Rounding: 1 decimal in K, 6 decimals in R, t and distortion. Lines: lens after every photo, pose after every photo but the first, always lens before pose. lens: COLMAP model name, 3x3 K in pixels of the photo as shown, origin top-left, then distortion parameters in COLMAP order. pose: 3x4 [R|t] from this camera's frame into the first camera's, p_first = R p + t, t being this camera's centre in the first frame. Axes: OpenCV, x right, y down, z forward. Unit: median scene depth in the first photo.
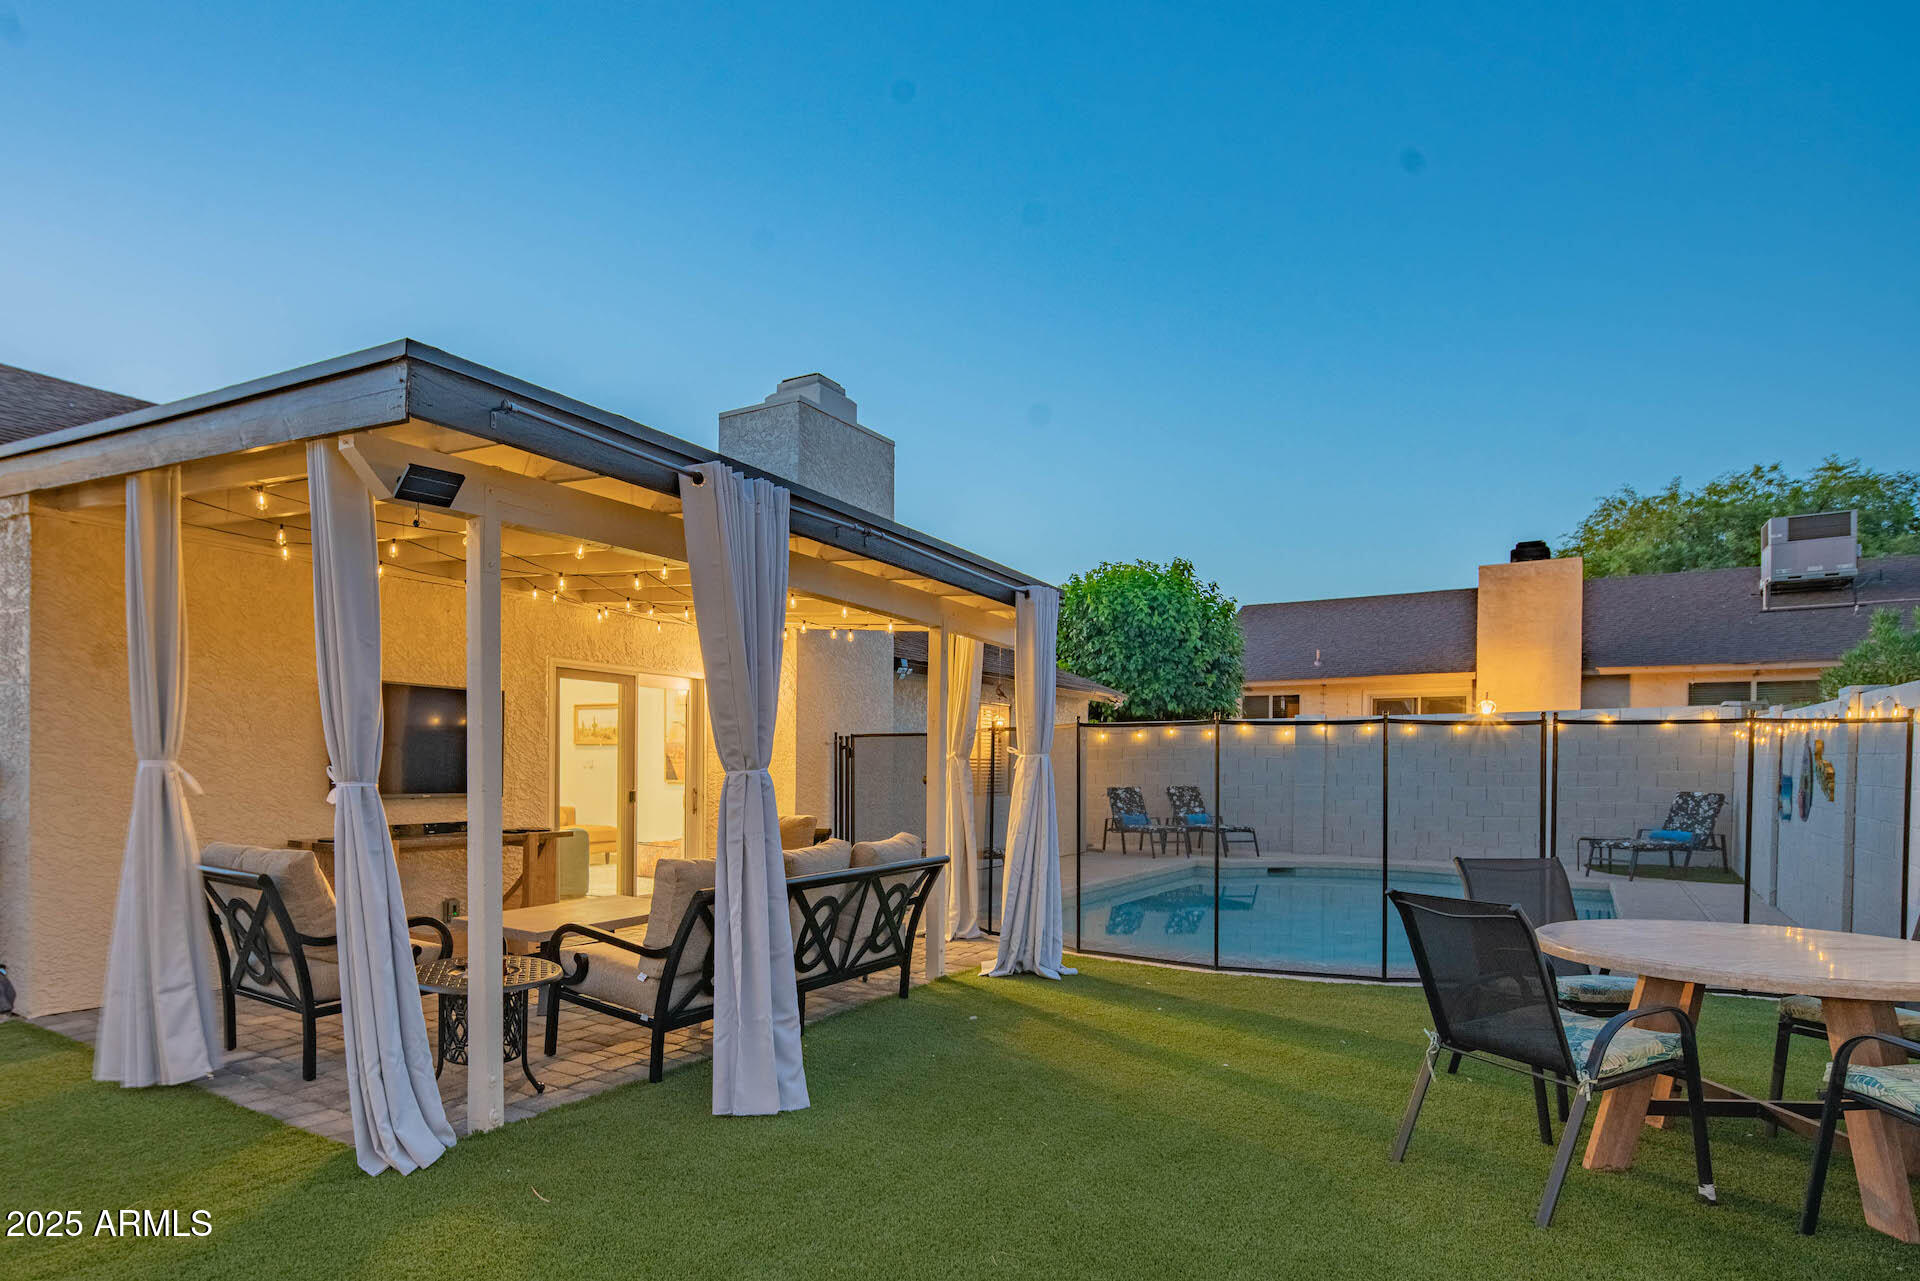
lens RADIAL K [[1098.0, 0, 806.9], [0, 1098.0, 782.0], [0, 0, 1]] dist [0.002434, -0.001689]
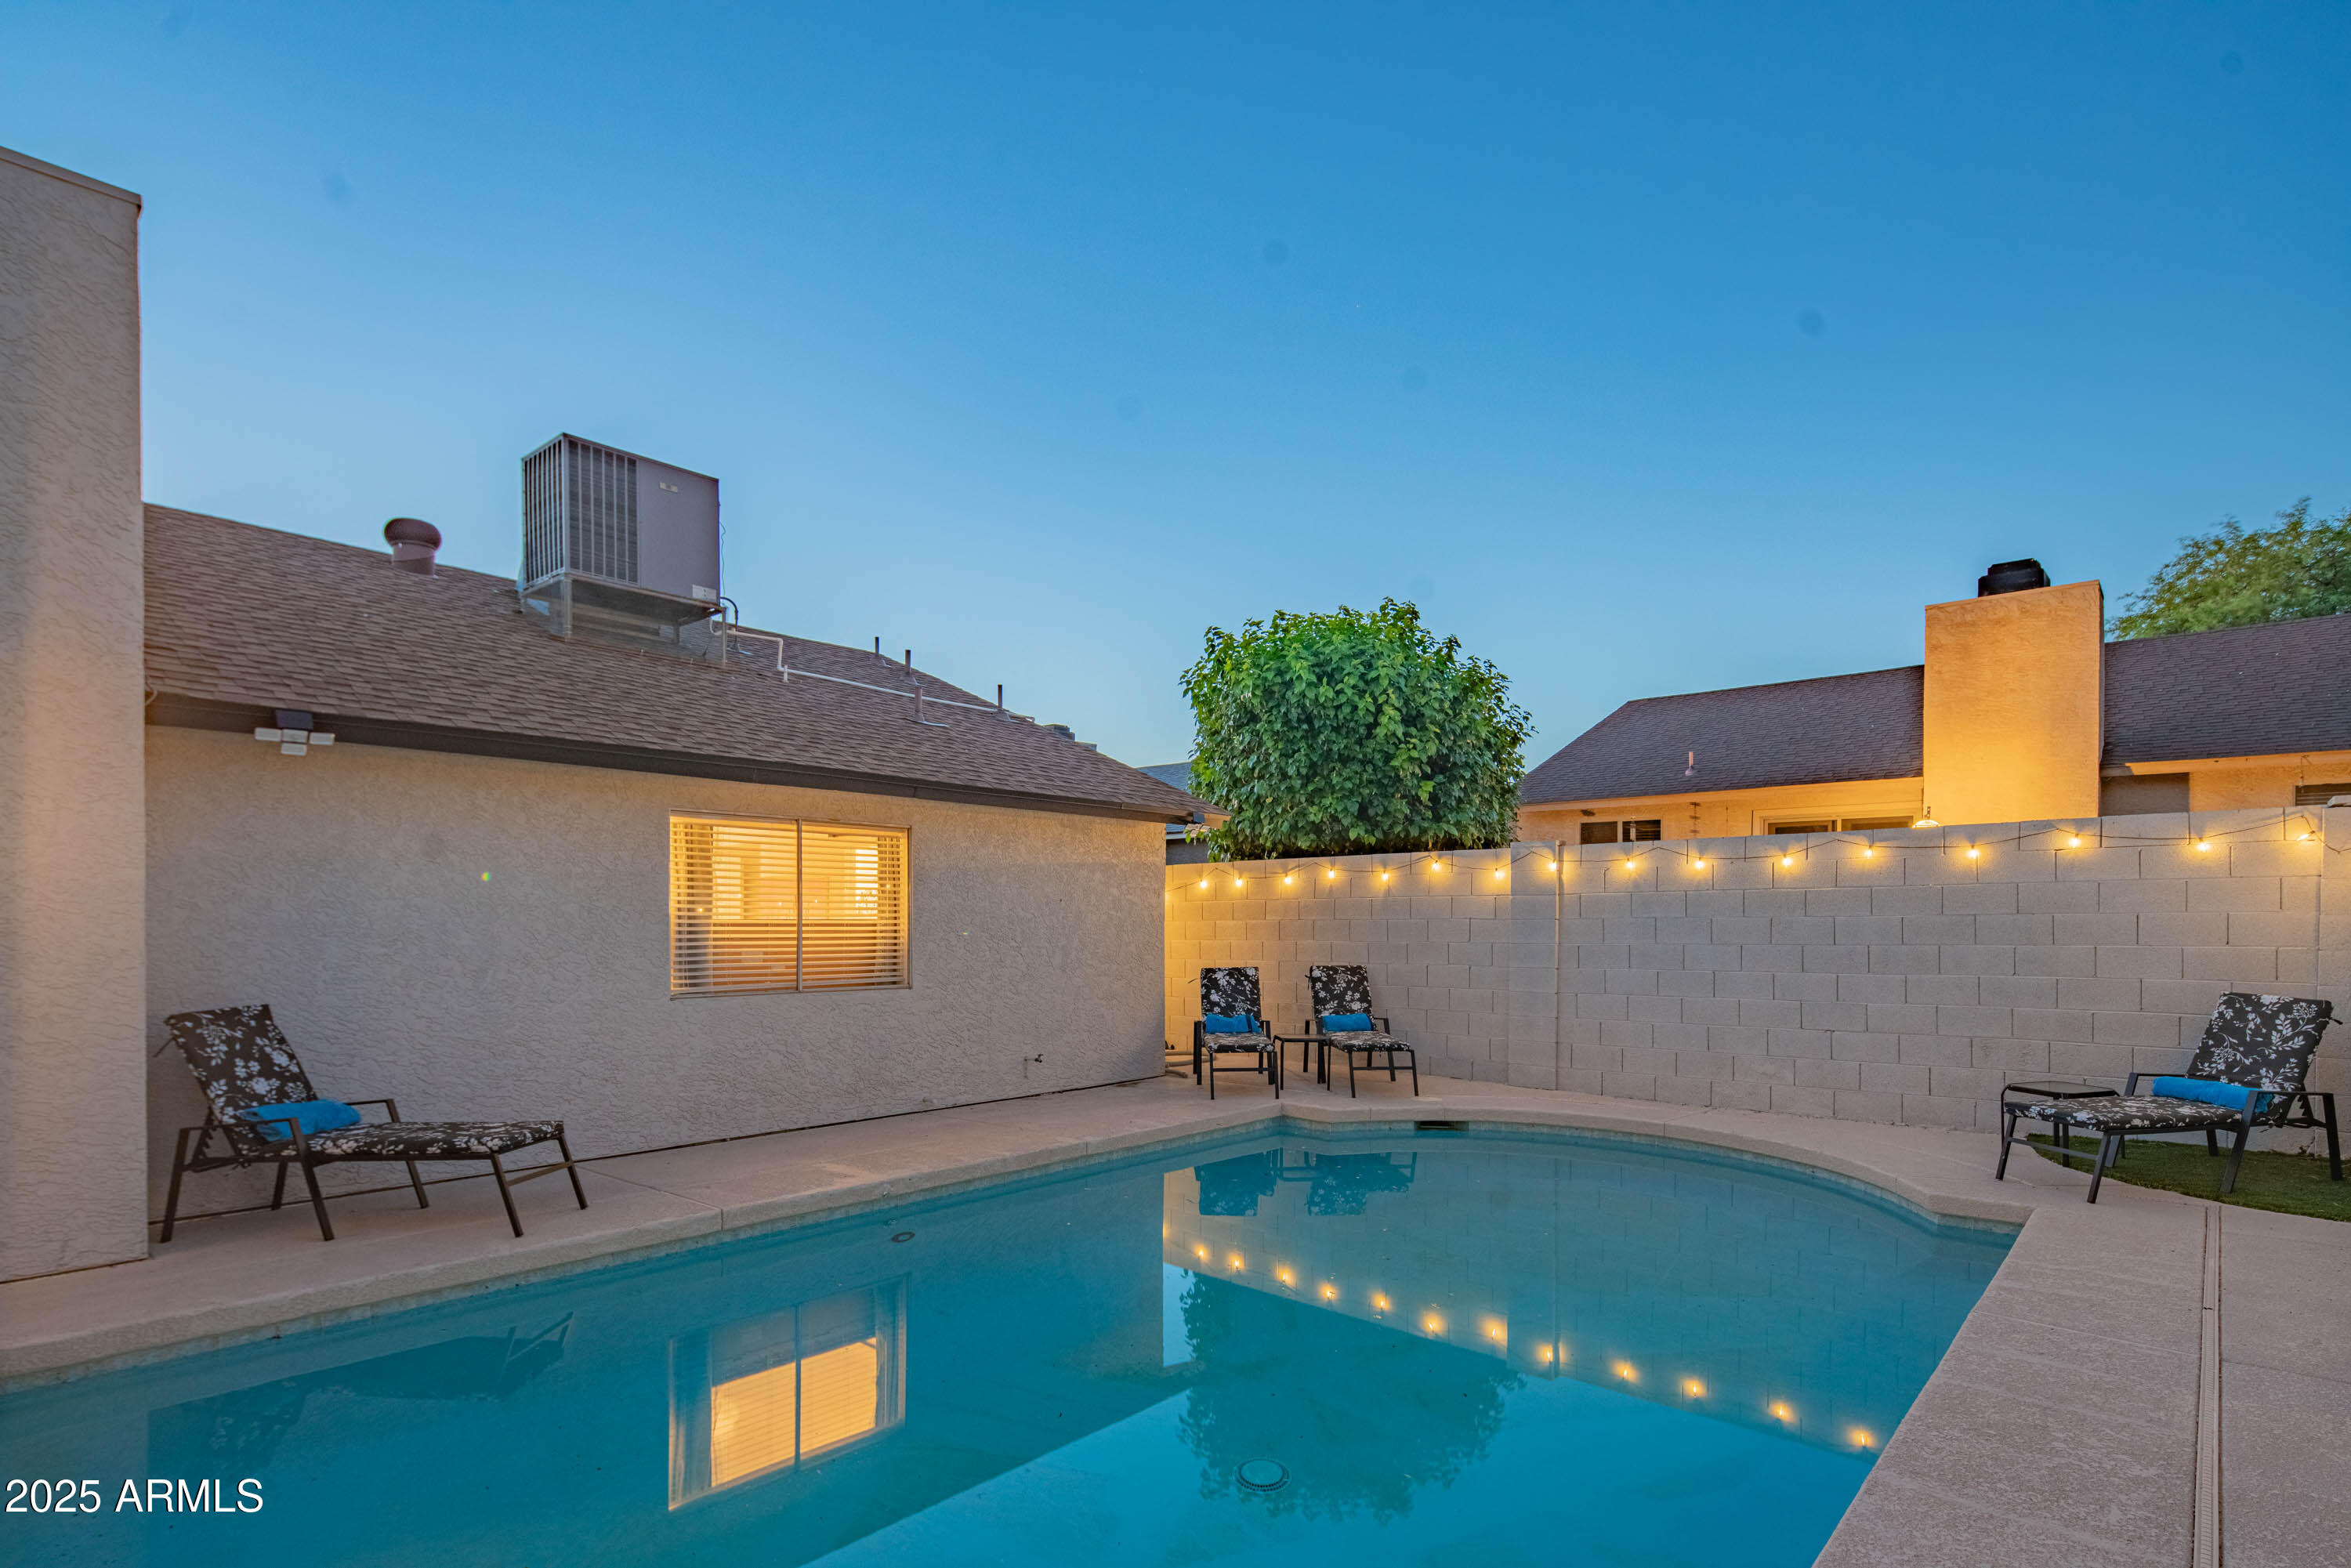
lens RADIAL K [[1150.1, 0, 1175.1], [0, 1150.1, 928.5], [0, 0, 1]] dist [-0.001066, 0.000323]
pose [[0.992489, -0.000883, -0.122328, 0.318715], [0.000114, 0.999980, -0.006295, -0.011732], [0.122331, 0.006234, 0.992470, 0.358700]]
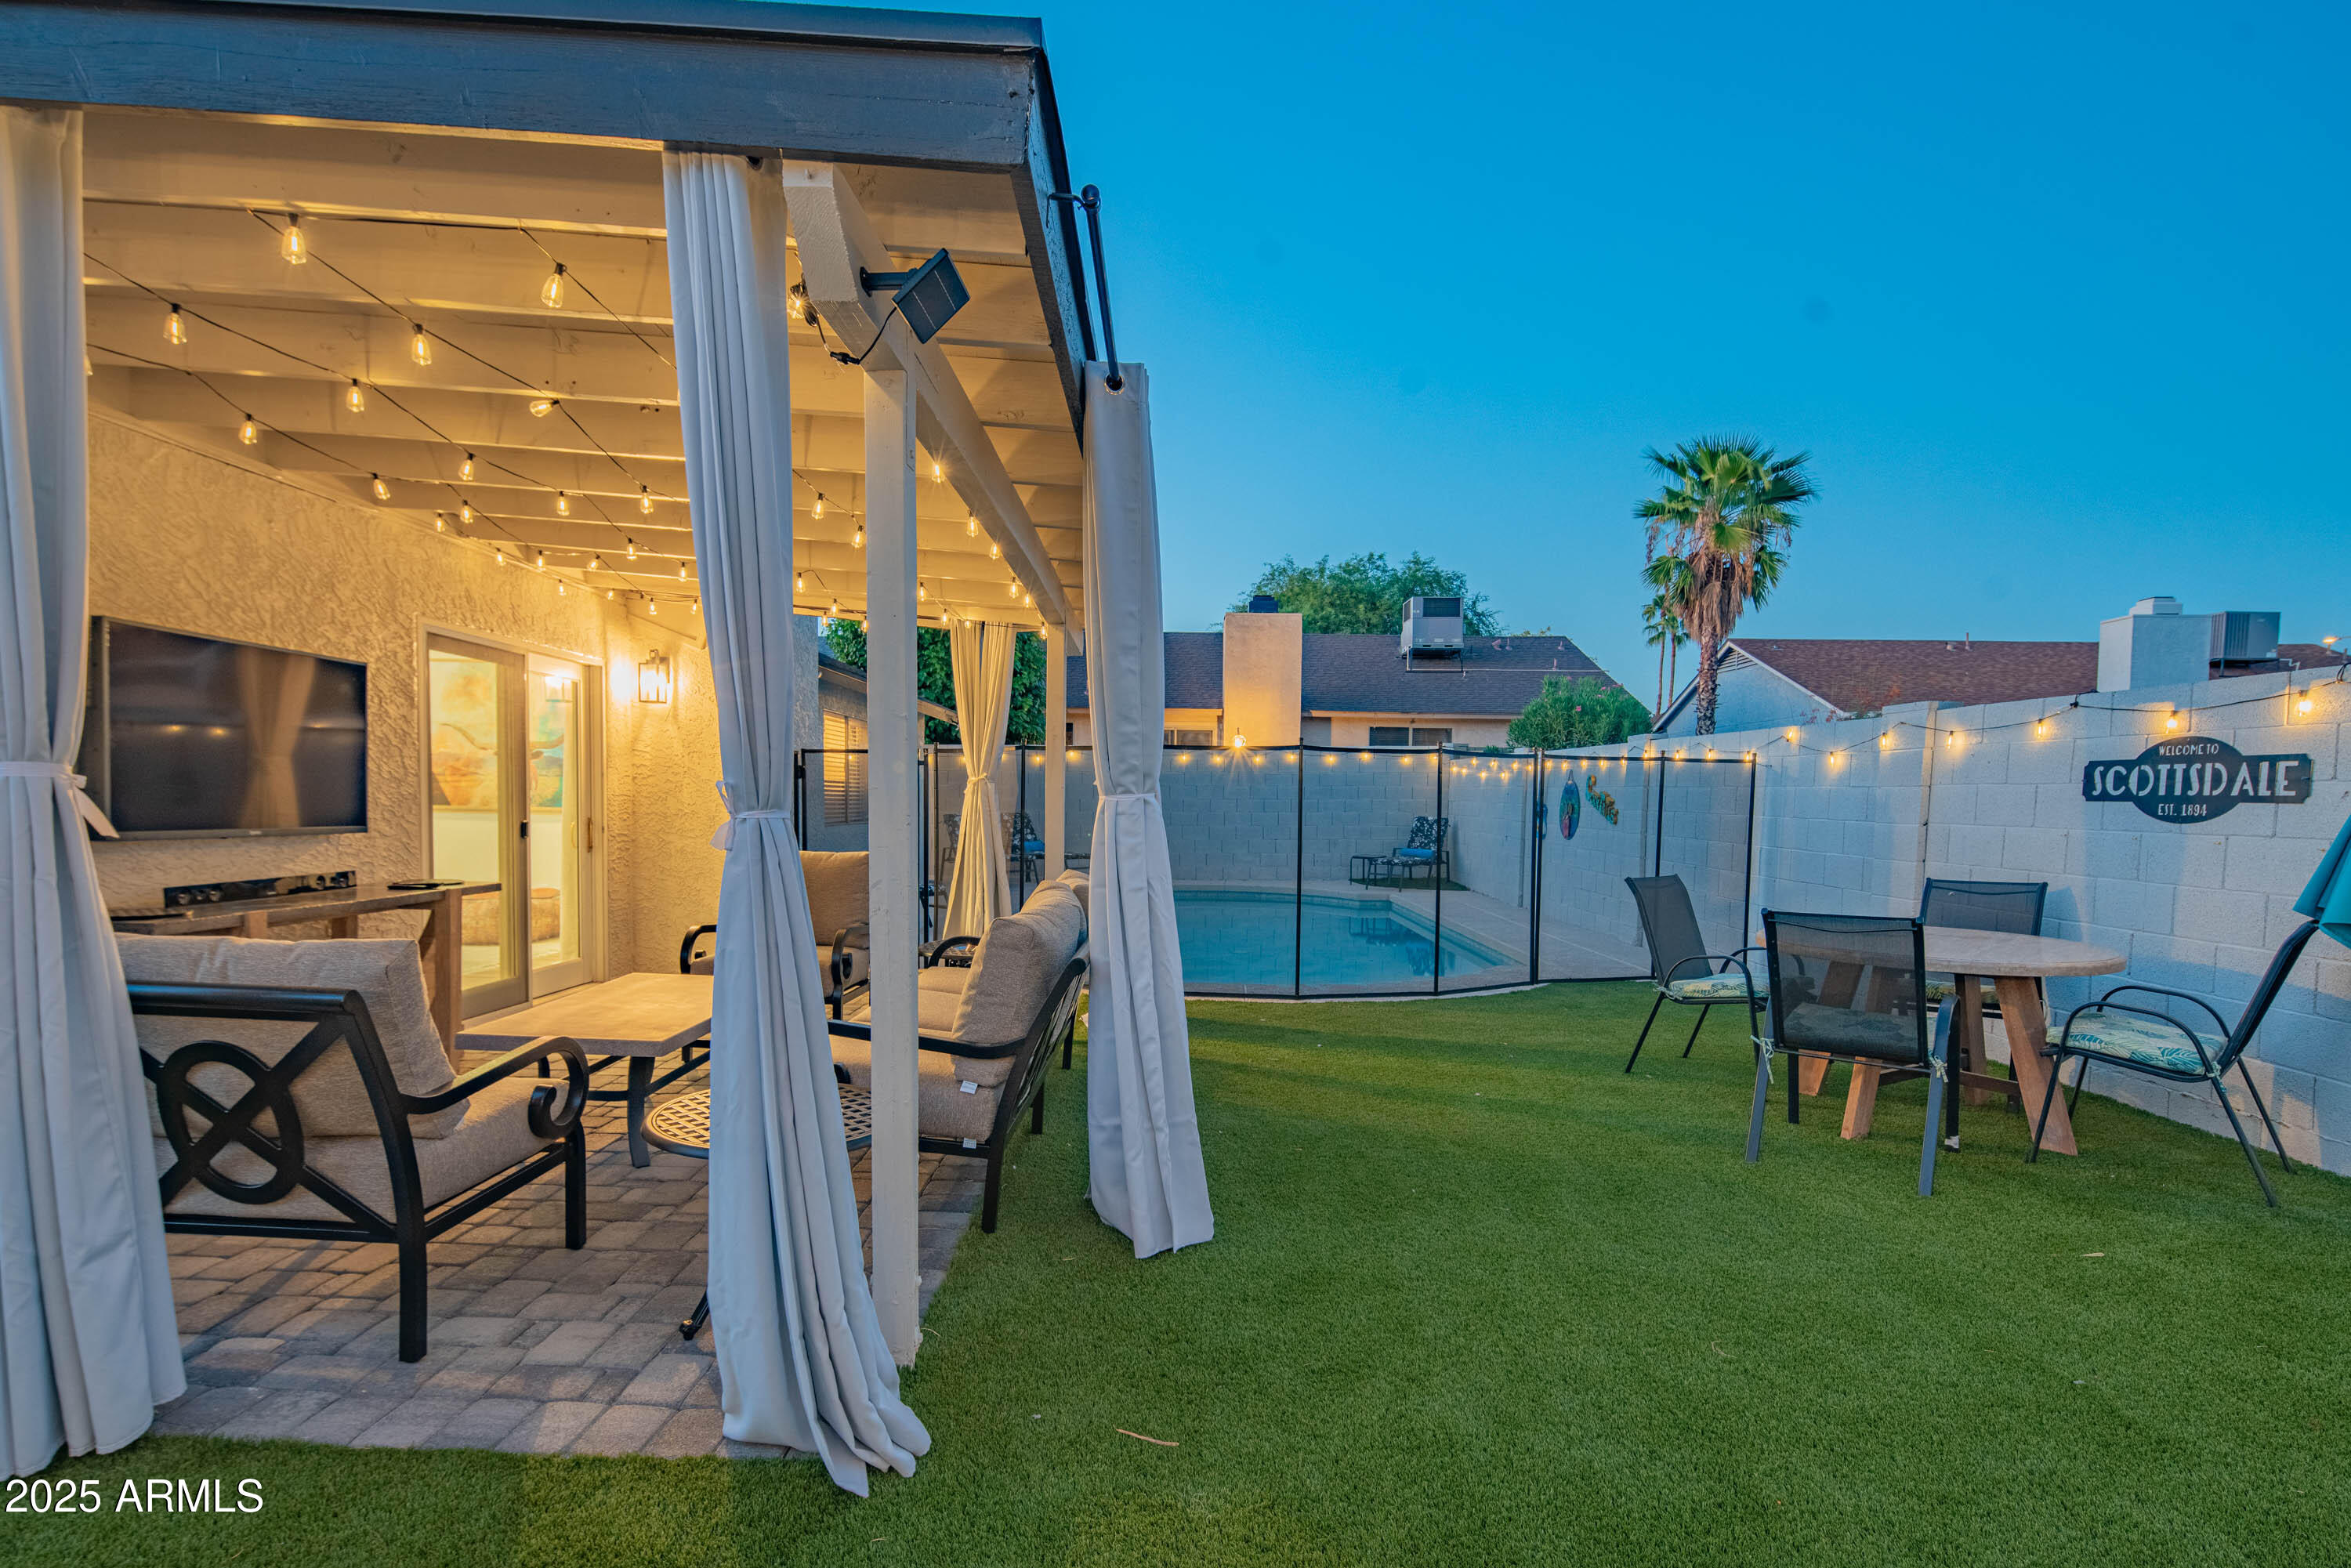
lens RADIAL K [[1154.8, 0, 1175.4], [0, 1154.8, 853.2], [0, 0, 1]] dist [-0.000898, -0.000345]
pose [[0.821361, -0.021903, 0.569988, -0.116170], [-0.000380, 0.999241, 0.038945, -0.000198], [-0.570409, -0.032204, 0.820729, 0.082006]]
